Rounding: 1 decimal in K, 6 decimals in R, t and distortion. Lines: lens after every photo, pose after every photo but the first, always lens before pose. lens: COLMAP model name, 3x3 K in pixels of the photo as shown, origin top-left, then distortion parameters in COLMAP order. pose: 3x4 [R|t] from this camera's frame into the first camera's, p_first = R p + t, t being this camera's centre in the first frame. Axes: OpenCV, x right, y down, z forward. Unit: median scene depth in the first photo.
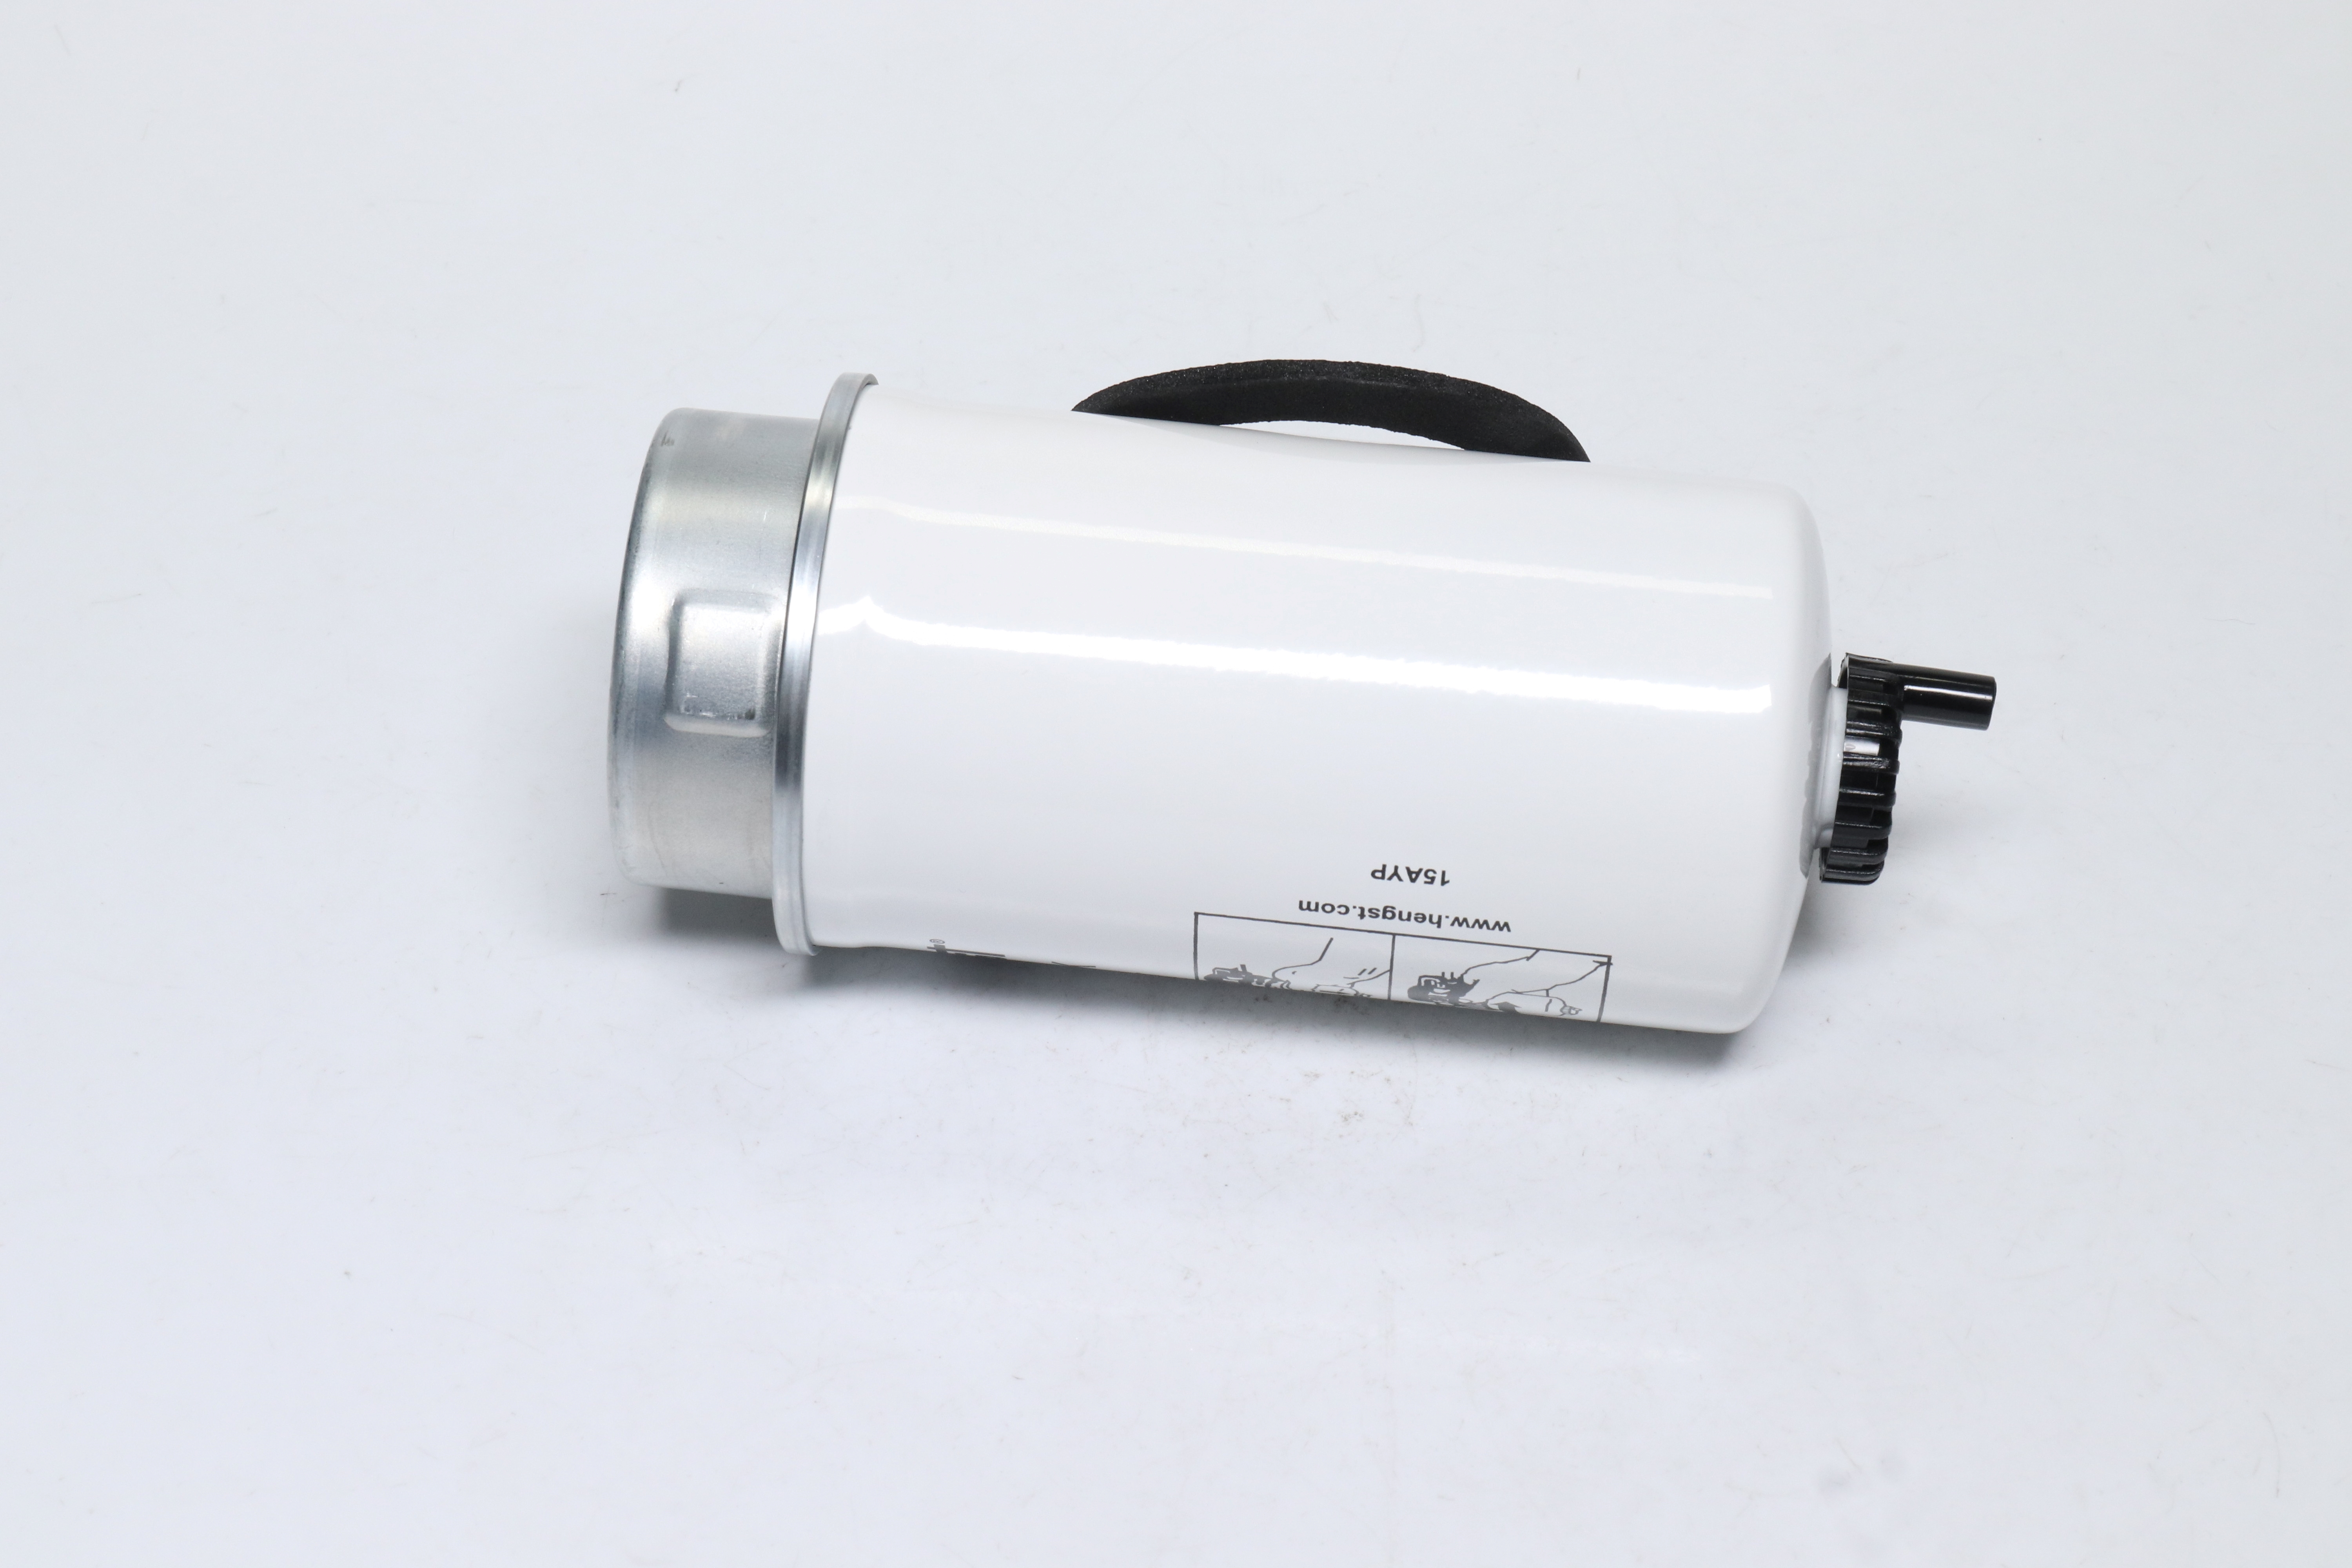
lens RADIAL K [[6021.0, 0, 1176.0], [0, 6021.0, 784.0], [0, 0, 1]] dist [0.023098, 0.217331]
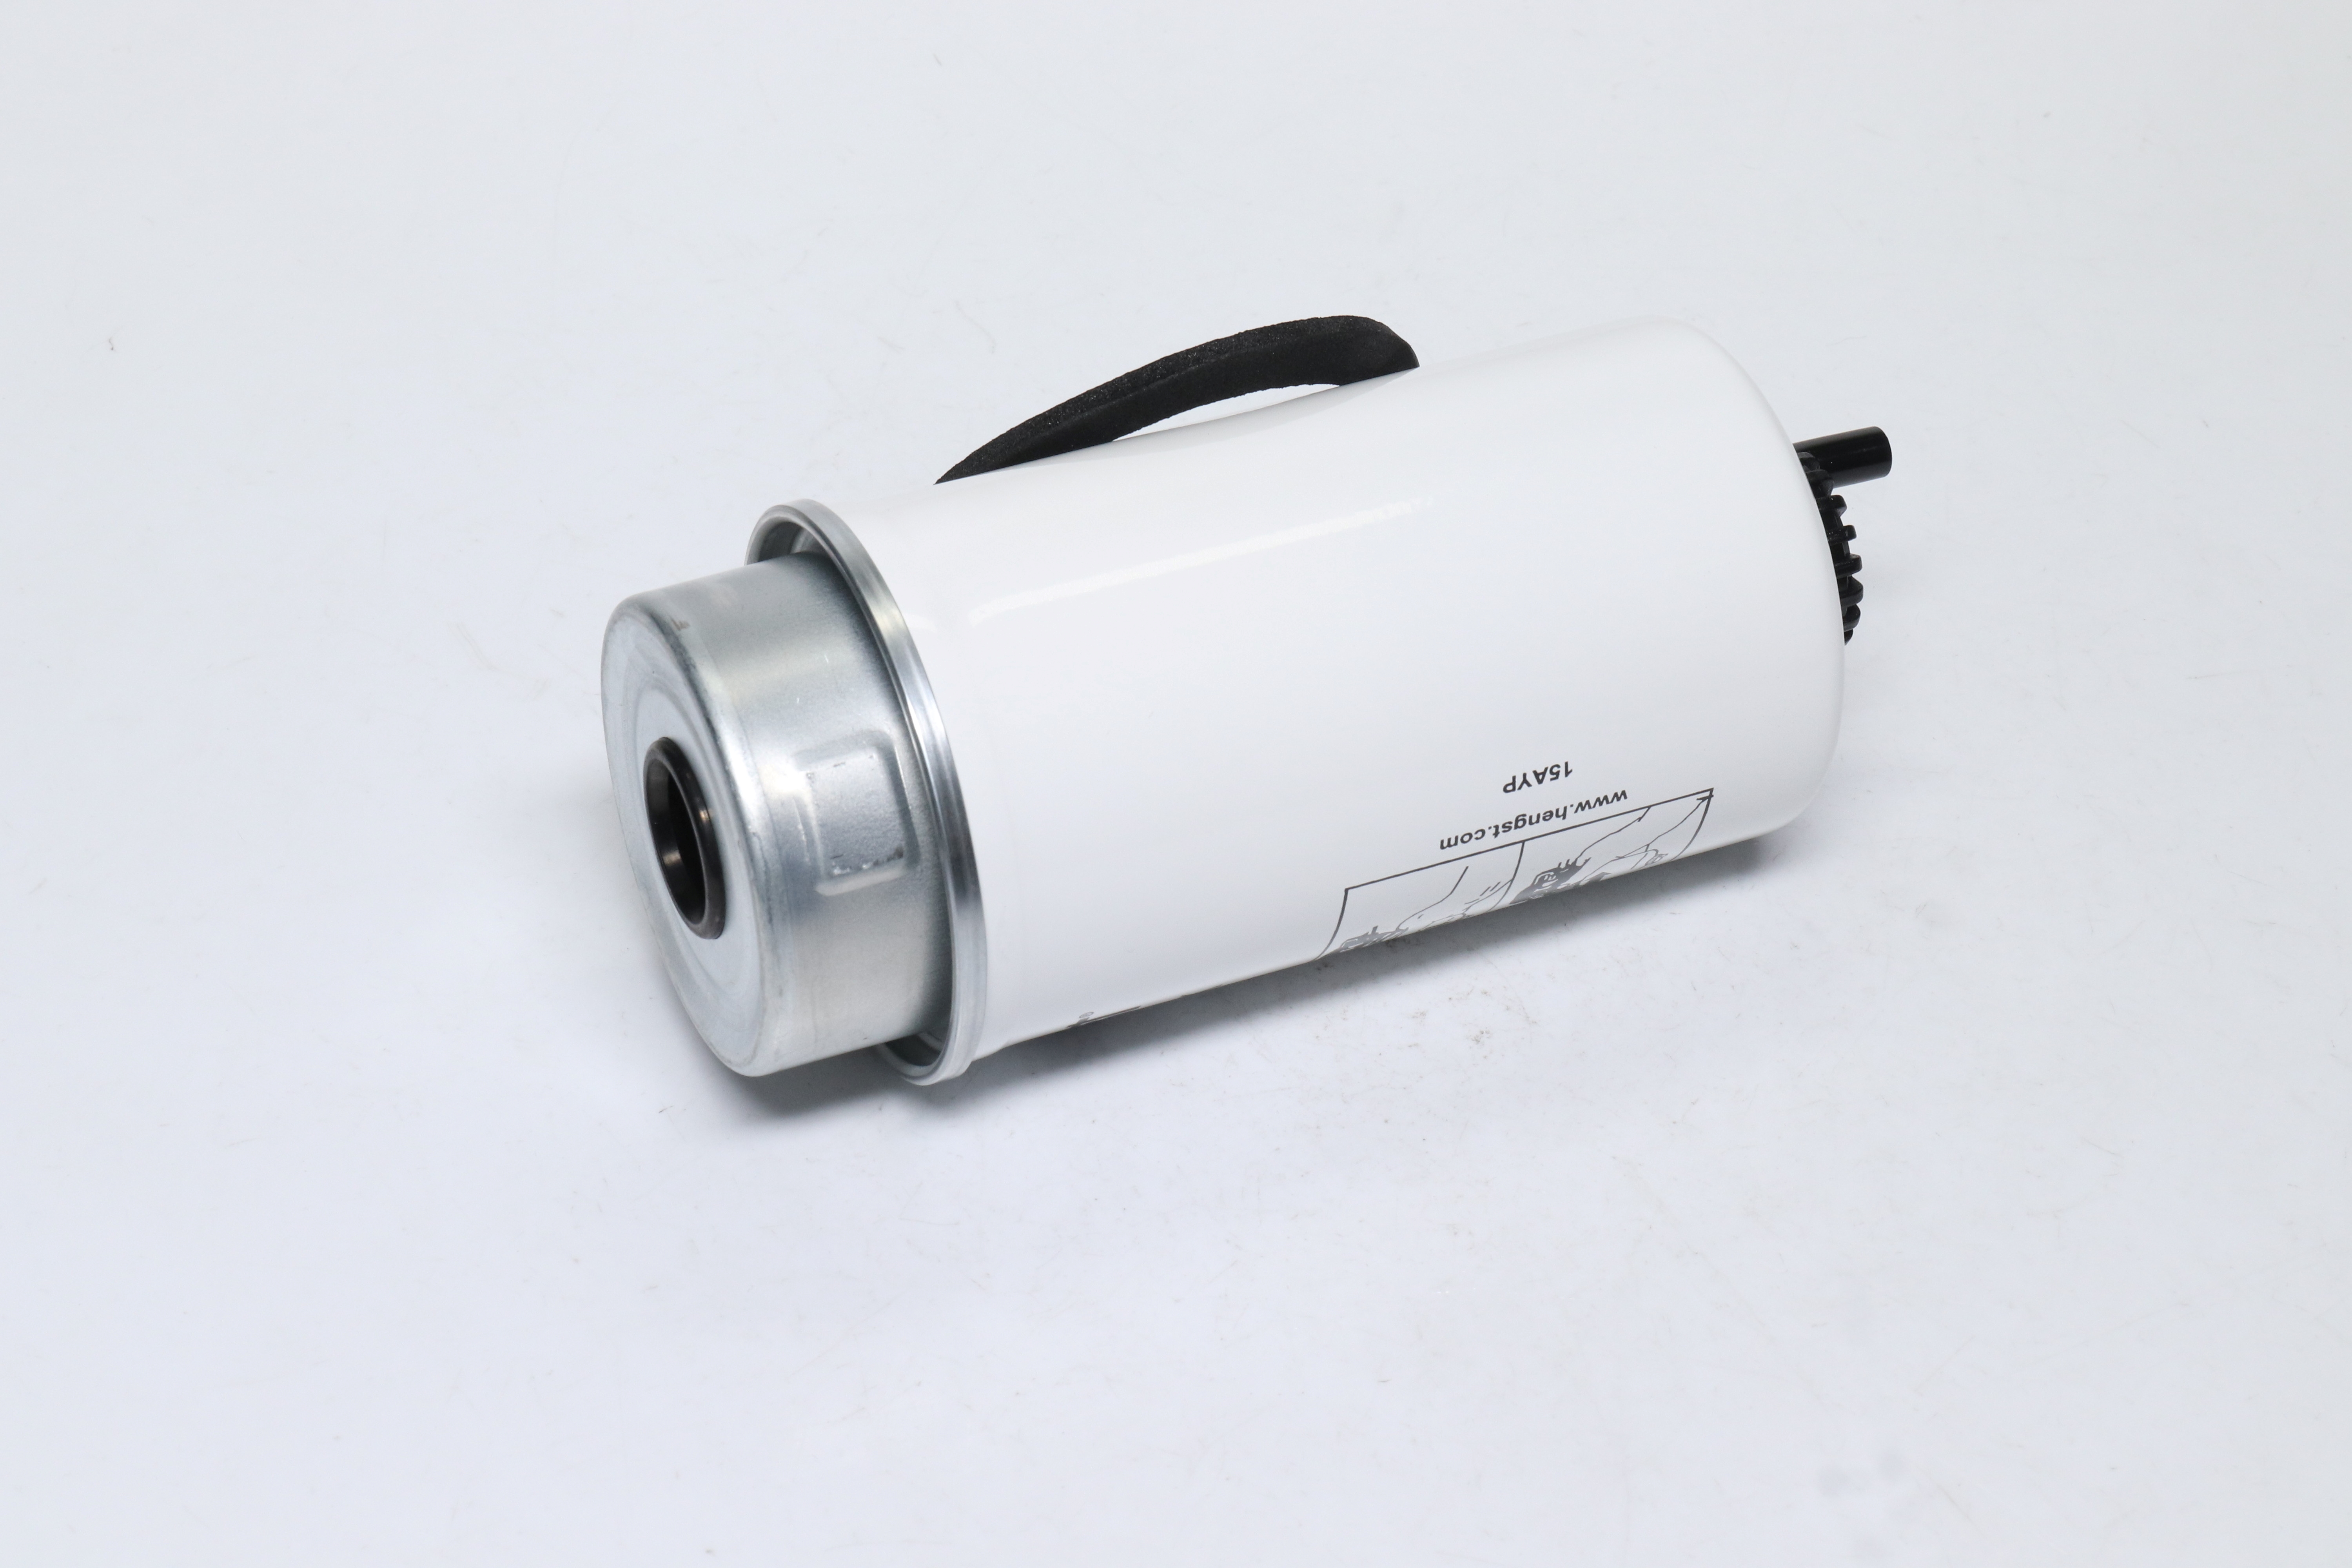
lens RADIAL K [[6021.0, 0, 1176.0], [0, 6021.0, 784.0], [0, 0, 1]] dist [0.023098, 0.217331]
pose [[0.852760, -0.334831, 0.400860, -0.417458], [0.335820, 0.939308, 0.070187, -0.075075], [-0.400032, 0.074764, 0.913447, 0.092219]]
